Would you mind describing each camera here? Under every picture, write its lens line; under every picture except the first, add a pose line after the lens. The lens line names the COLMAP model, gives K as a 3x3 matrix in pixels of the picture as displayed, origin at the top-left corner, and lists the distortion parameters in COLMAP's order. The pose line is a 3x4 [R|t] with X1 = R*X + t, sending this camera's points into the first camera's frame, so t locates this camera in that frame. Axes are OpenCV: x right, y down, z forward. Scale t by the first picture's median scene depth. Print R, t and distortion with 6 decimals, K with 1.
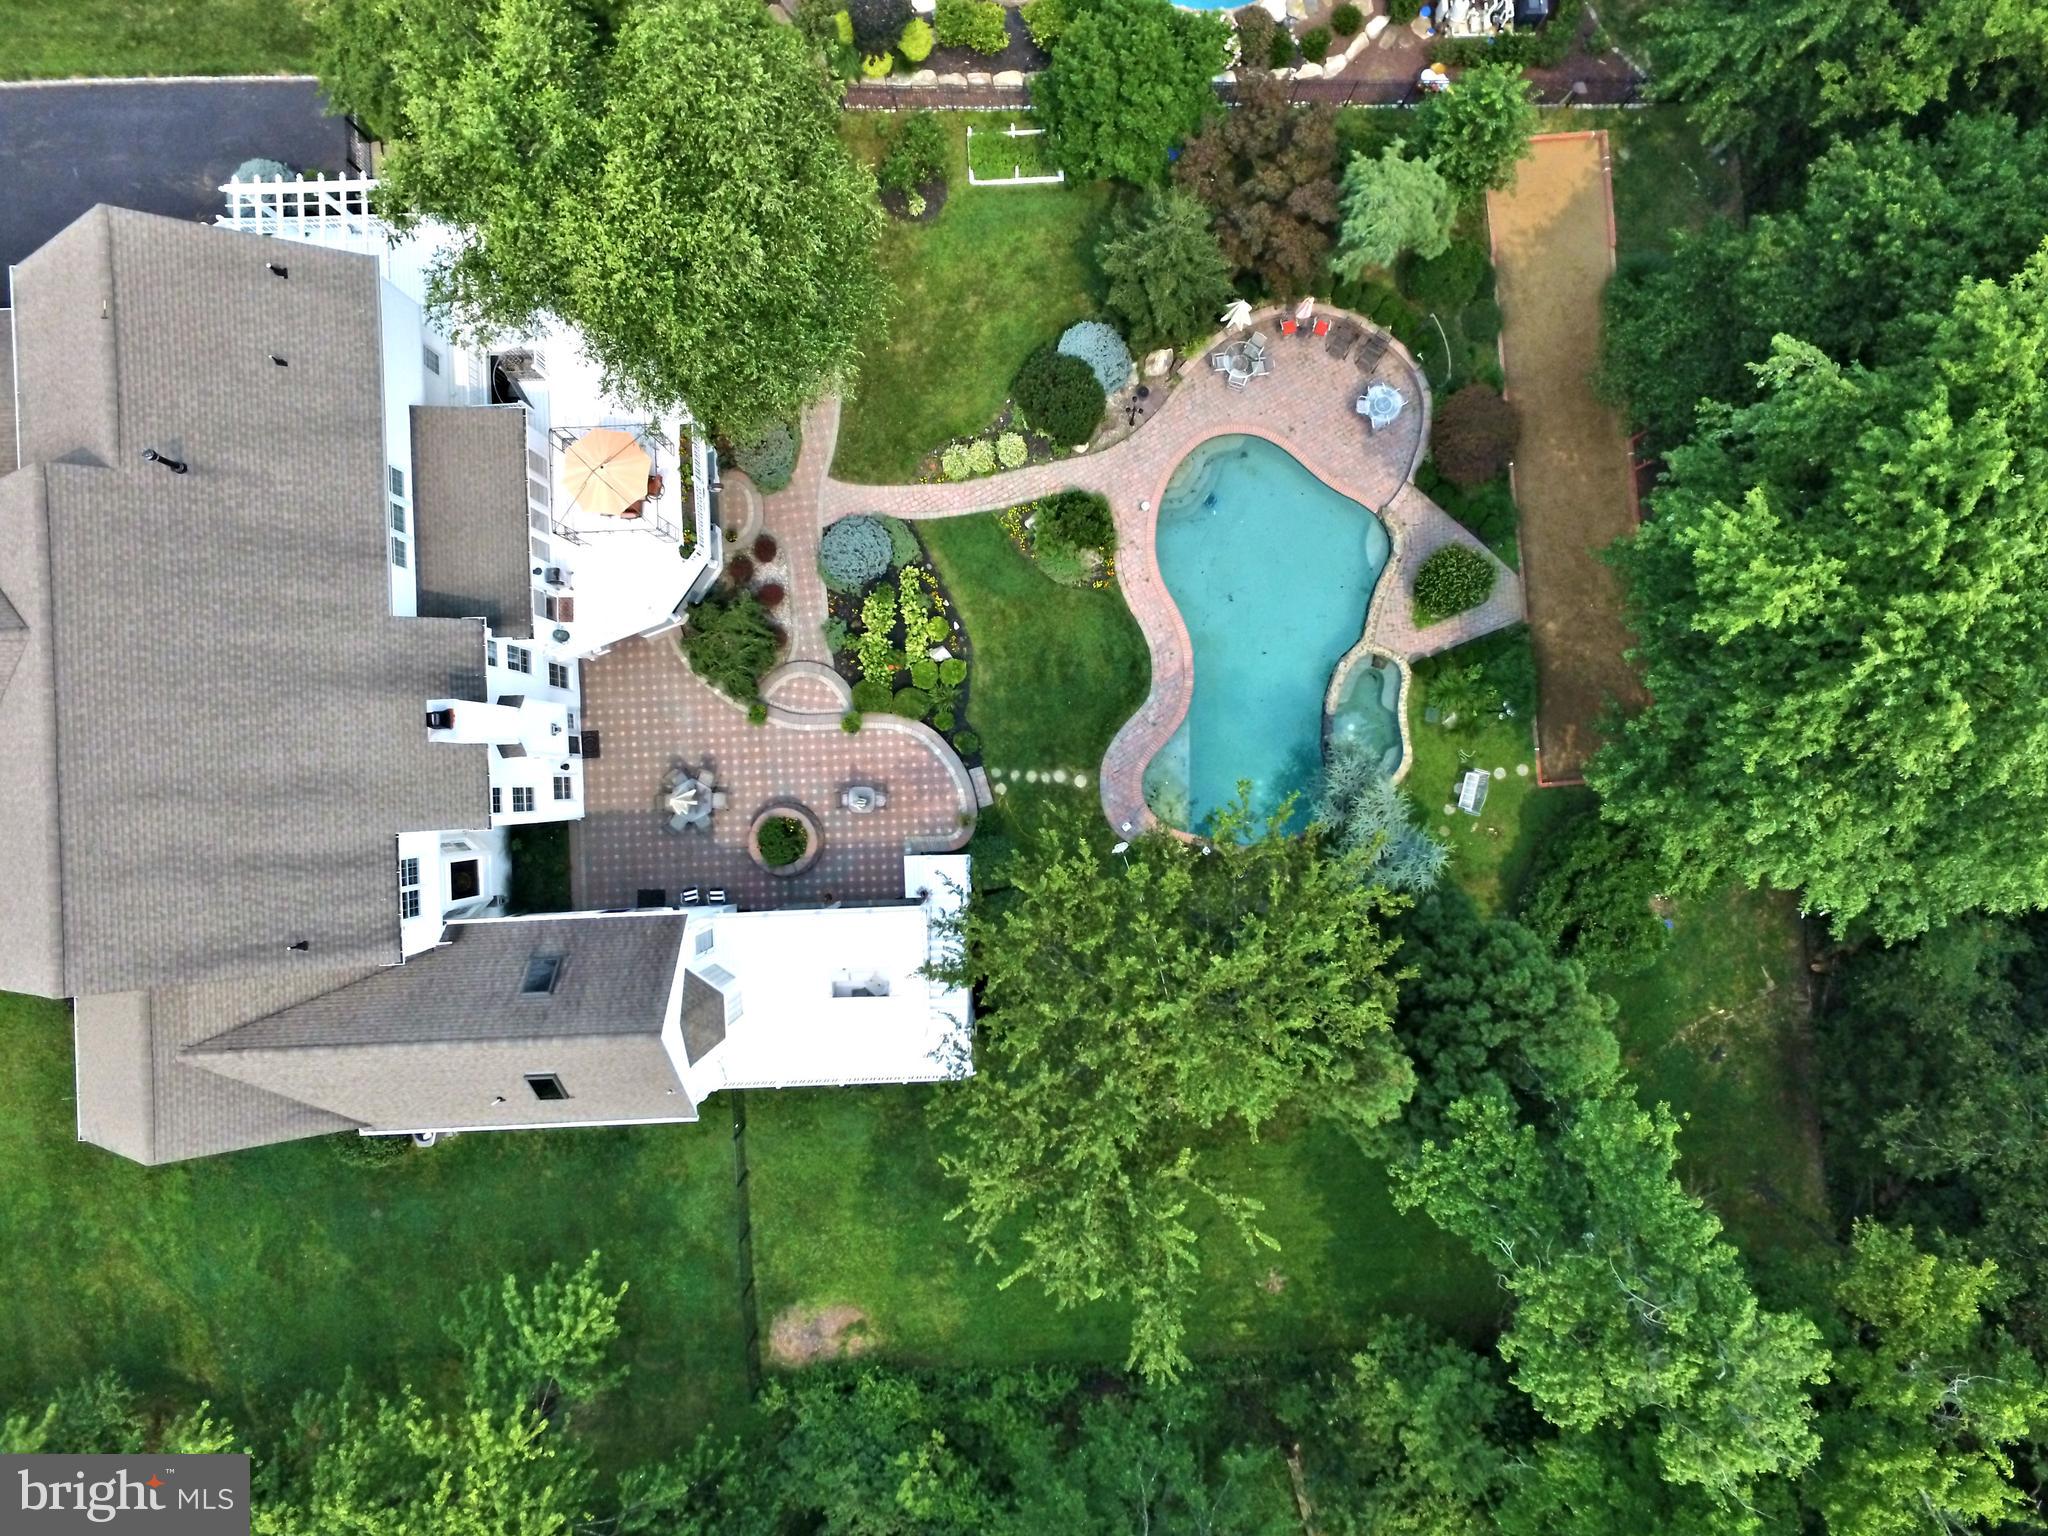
lens RADIAL K [[1198.1, 0, 1034.2], [0, 1198.1, 764.8], [0, 0, 1]] dist [-0.004067, 0.015596]
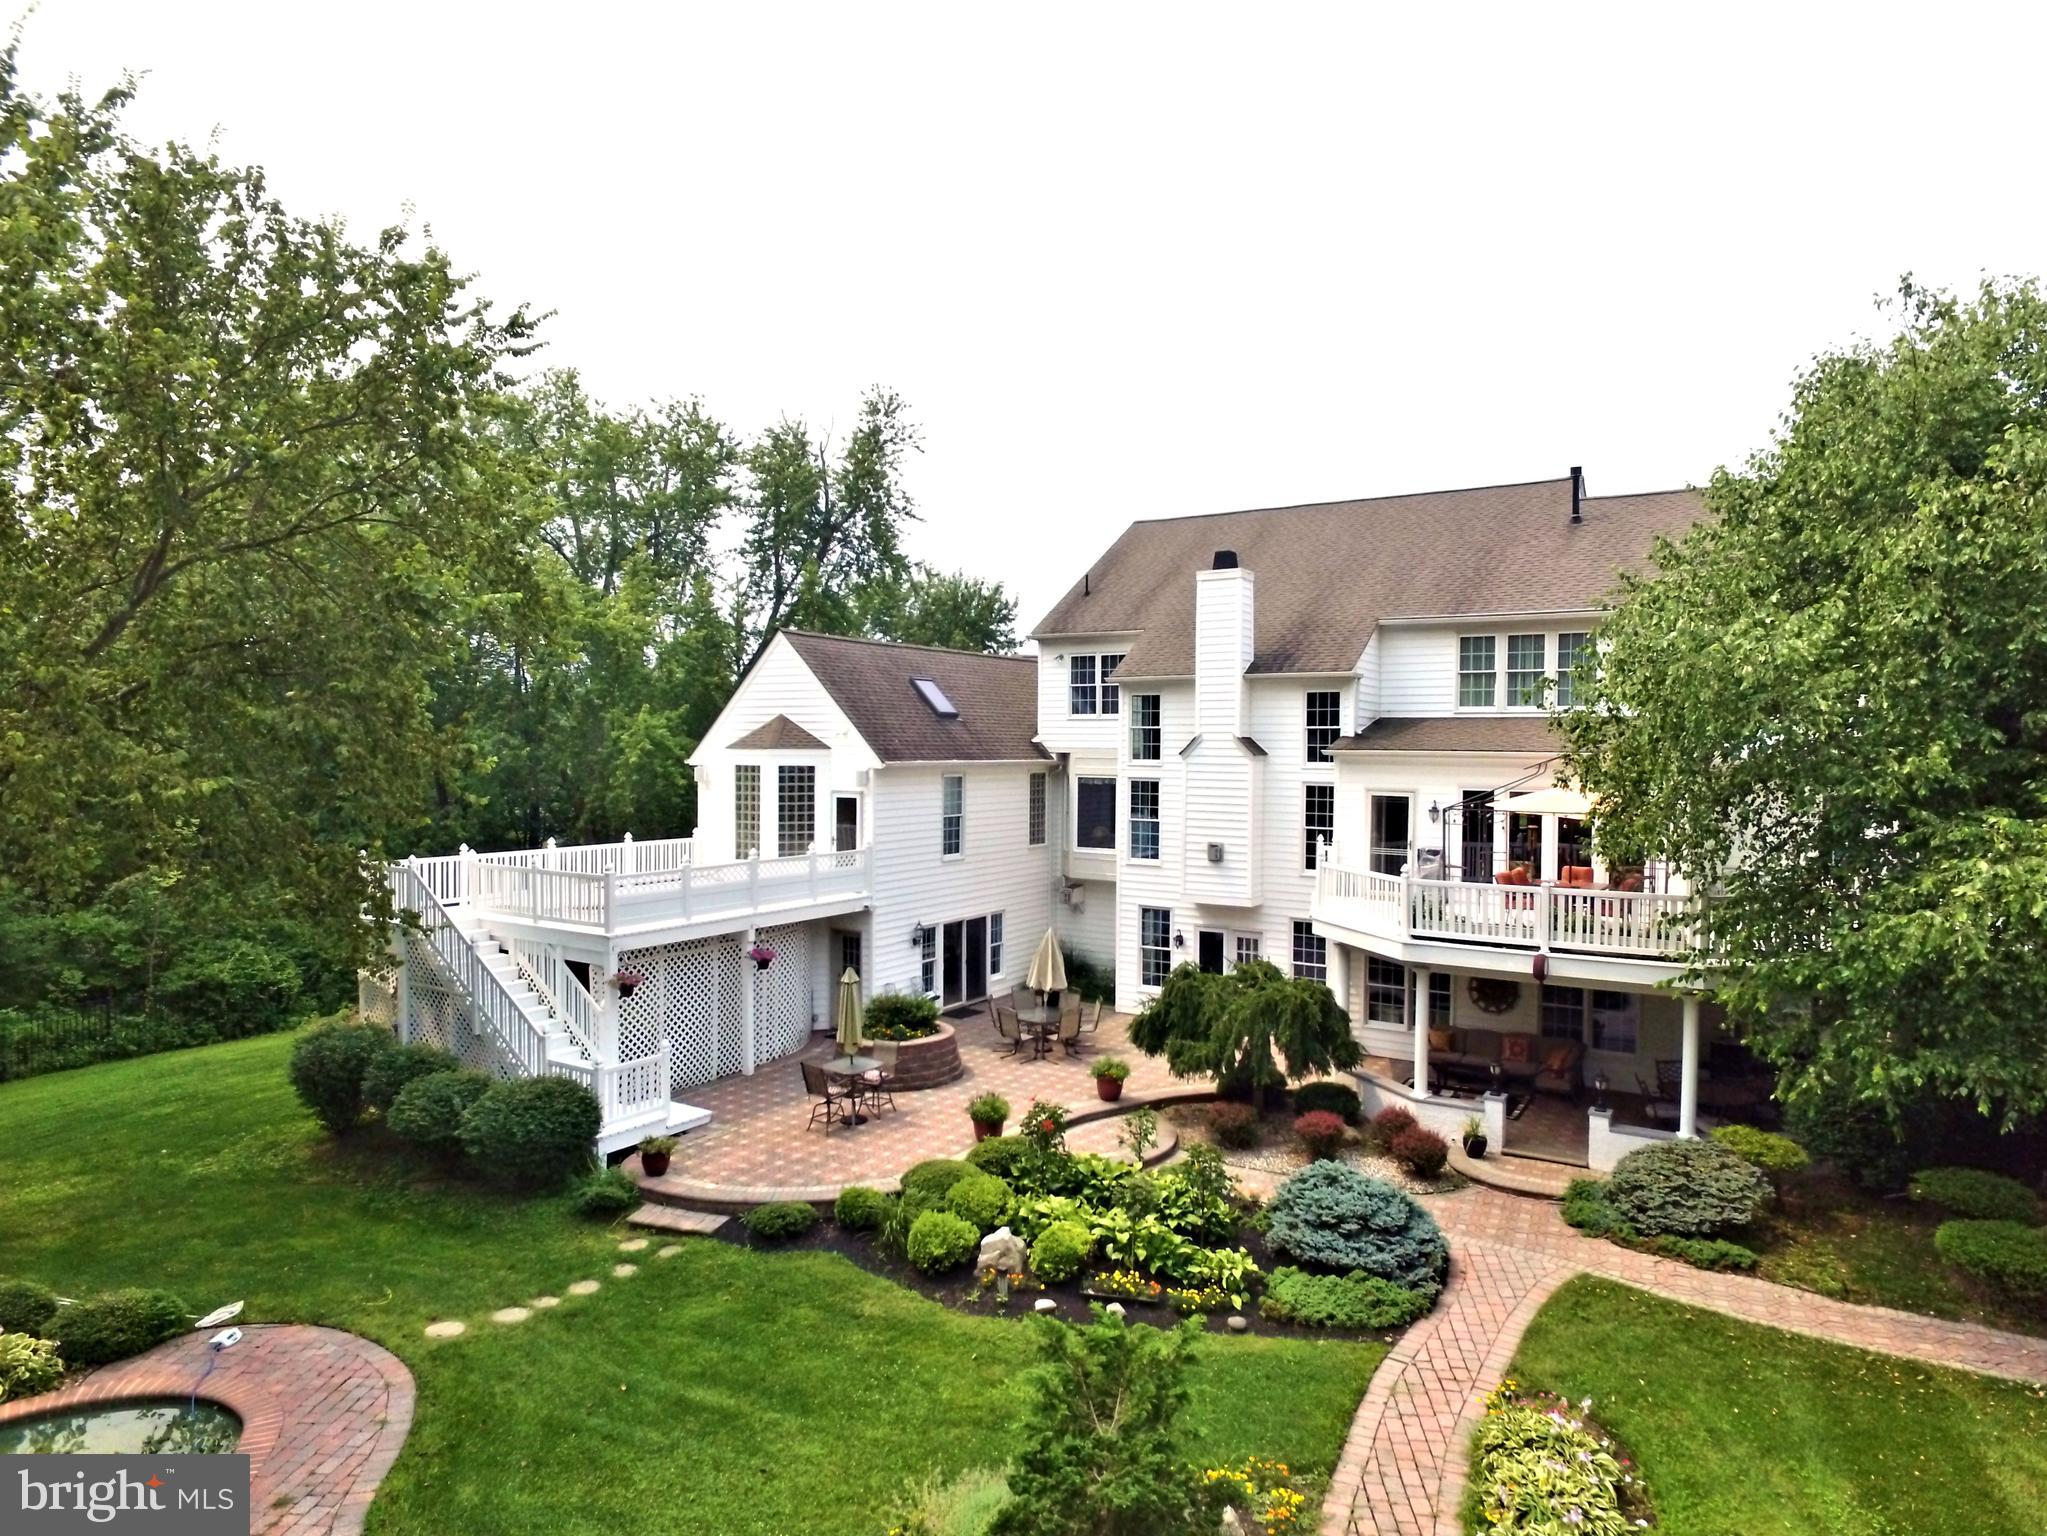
lens RADIAL K [[1209.1, 0, 1058.4], [0, 1209.1, 773.7], [0, 0, 1]] dist [-0.015163, 0.022555]
pose [[-0.550203, 0.025764, -0.834634, 0.221517], [-0.834998, -0.008122, 0.550193, -0.312597], [0.007396, 0.999635, 0.025982, 0.847713]]
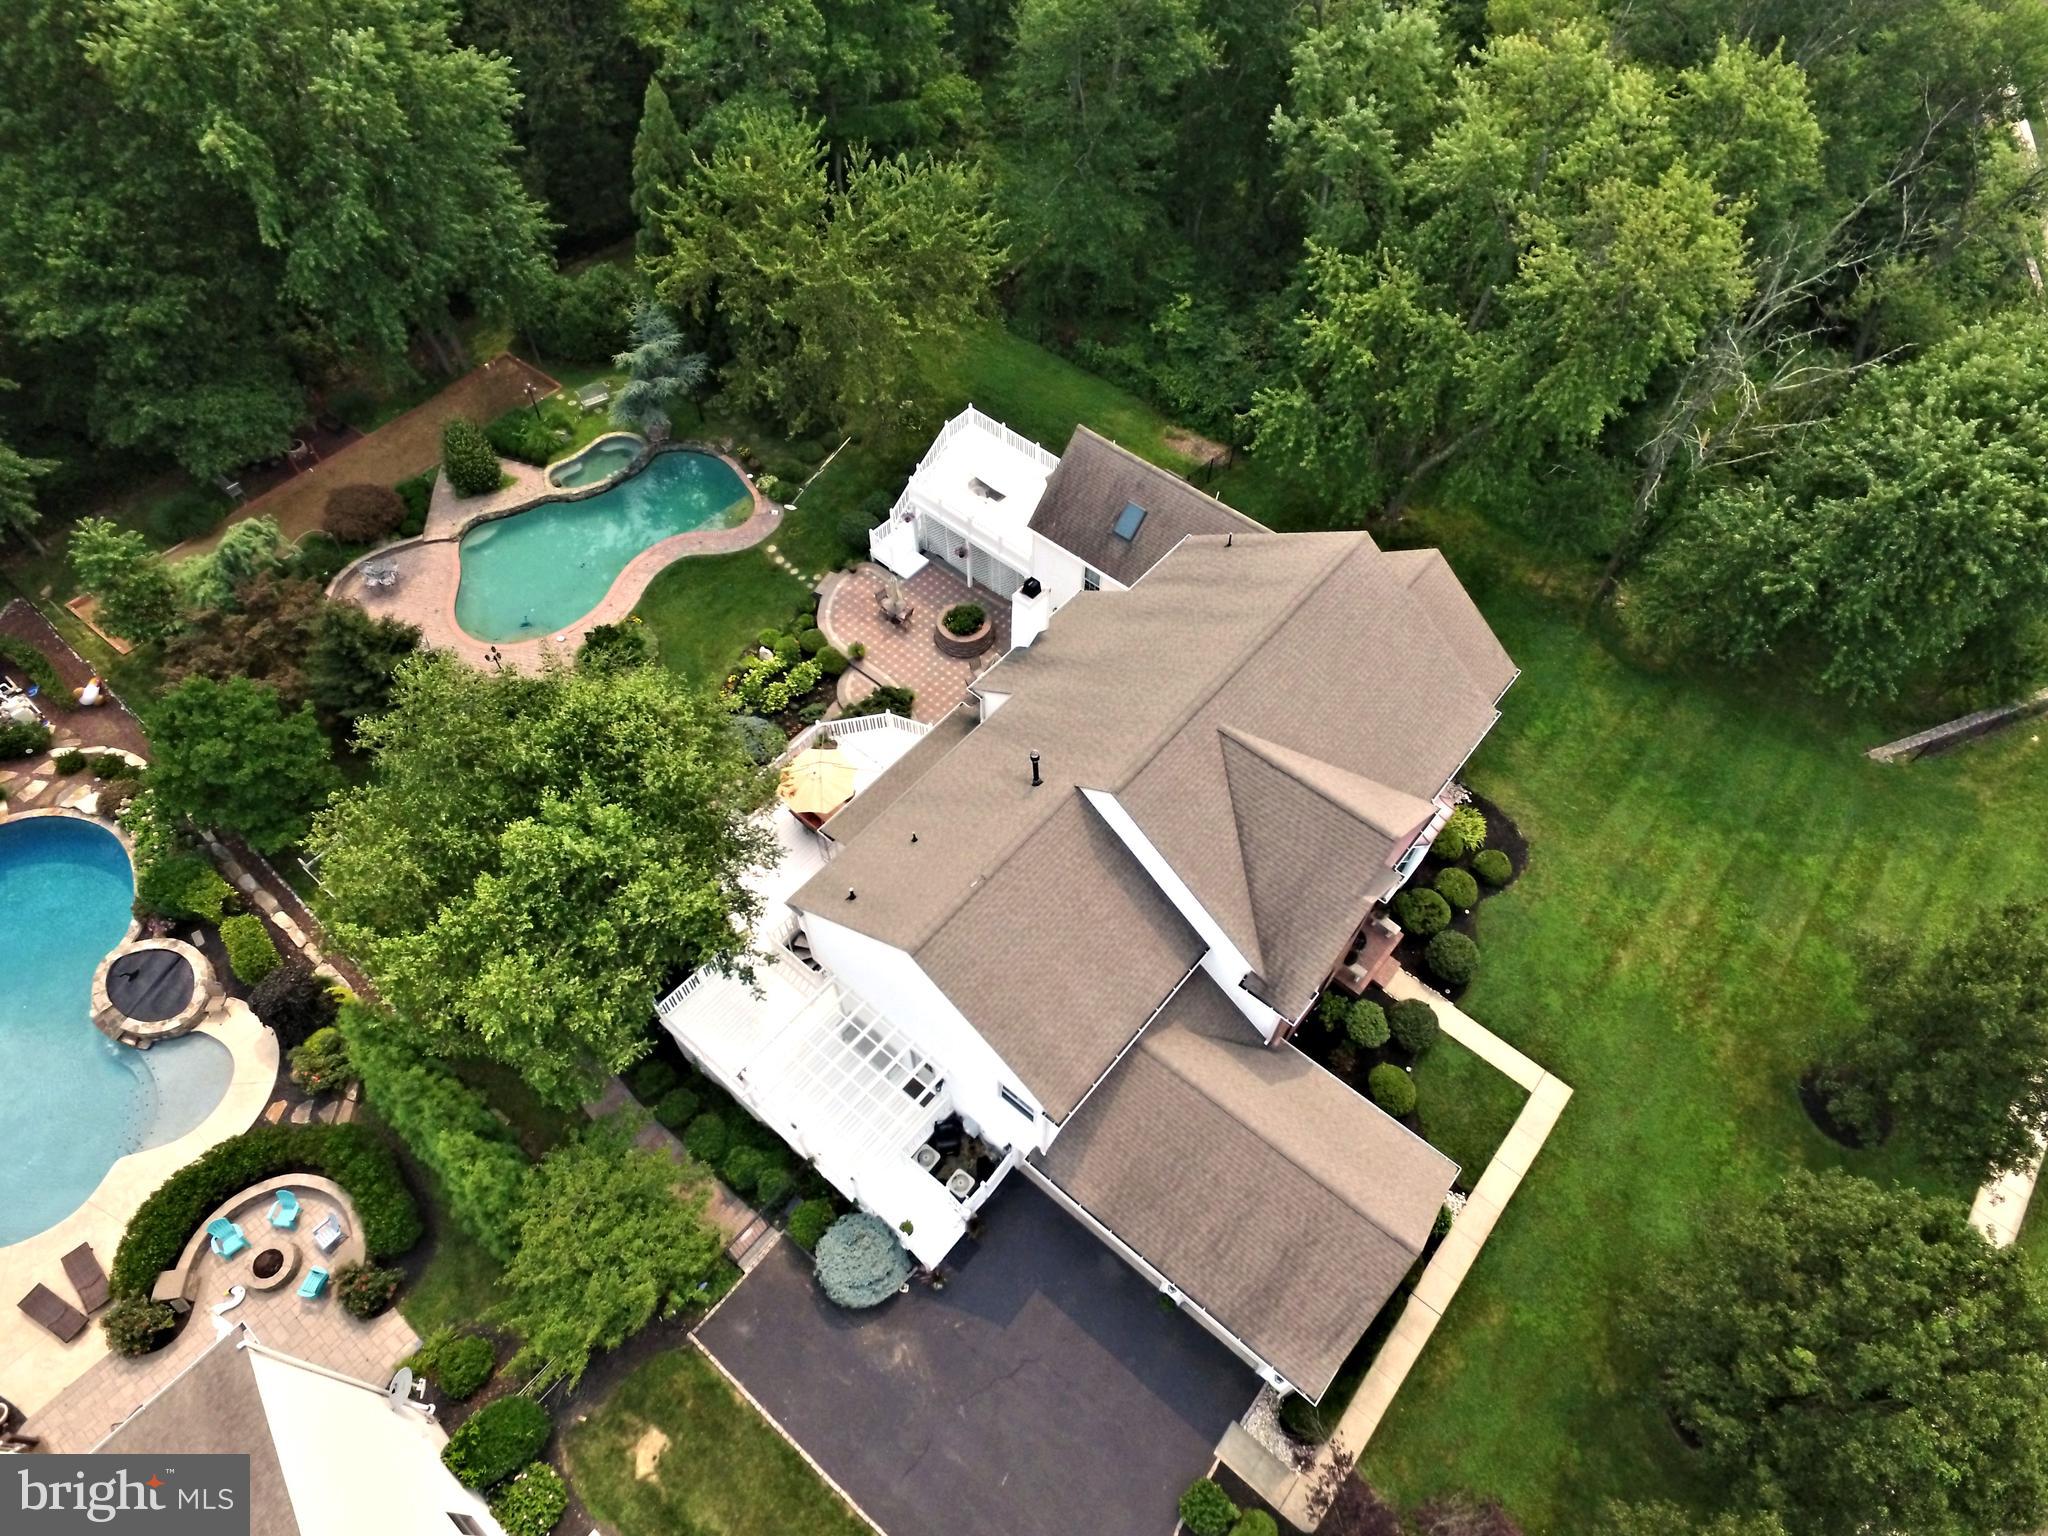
lens RADIAL K [[1198.1, 0, 1034.2], [0, 1198.1, 764.8], [0, 0, 1]] dist [-0.004067, 0.015596]
pose [[-0.743288, -0.554260, 0.374592, -0.794447], [0.667834, -0.582156, 0.463779, -0.538341], [-0.038983, 0.594887, 0.802864, 0.089578]]
